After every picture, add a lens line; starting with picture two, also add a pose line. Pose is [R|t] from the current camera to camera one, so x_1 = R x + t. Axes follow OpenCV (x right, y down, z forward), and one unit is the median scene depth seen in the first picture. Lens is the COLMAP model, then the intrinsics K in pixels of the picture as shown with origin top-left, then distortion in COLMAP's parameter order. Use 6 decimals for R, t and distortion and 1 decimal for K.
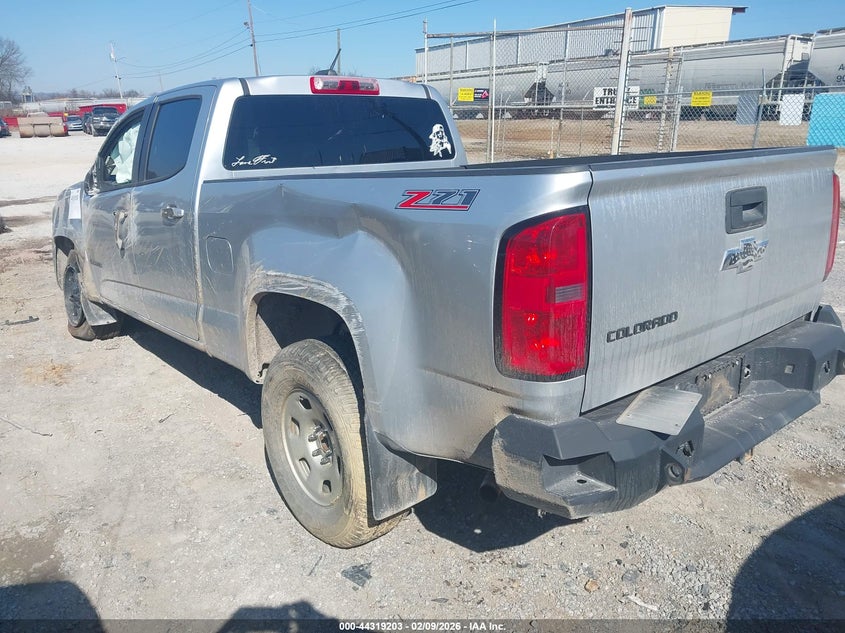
lens RADIAL K [[667.0, 0, 423.0], [0, 667.0, 318.2], [0, 0, 1]] dist [-0.001590, -0.003606]
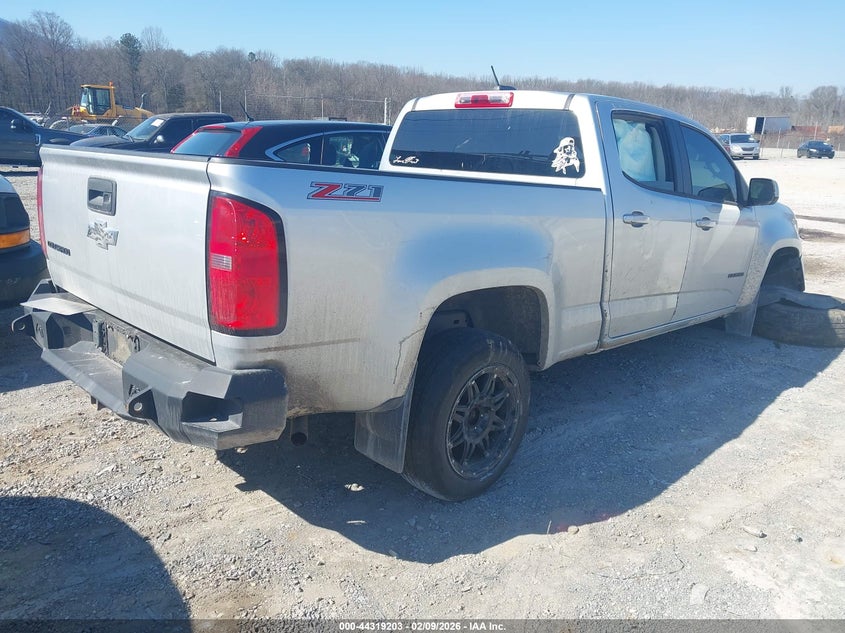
lens RADIAL K [[667.0, 0, 423.5], [0, 667.0, 314.2], [0, 0, 1]] dist [-0.001590, -0.003606]
pose [[0.099591, 0.264239, -0.959302, 0.917559], [-0.300810, 0.926979, 0.224106, -0.214473], [0.948470, 0.266249, 0.171804, 0.730220]]
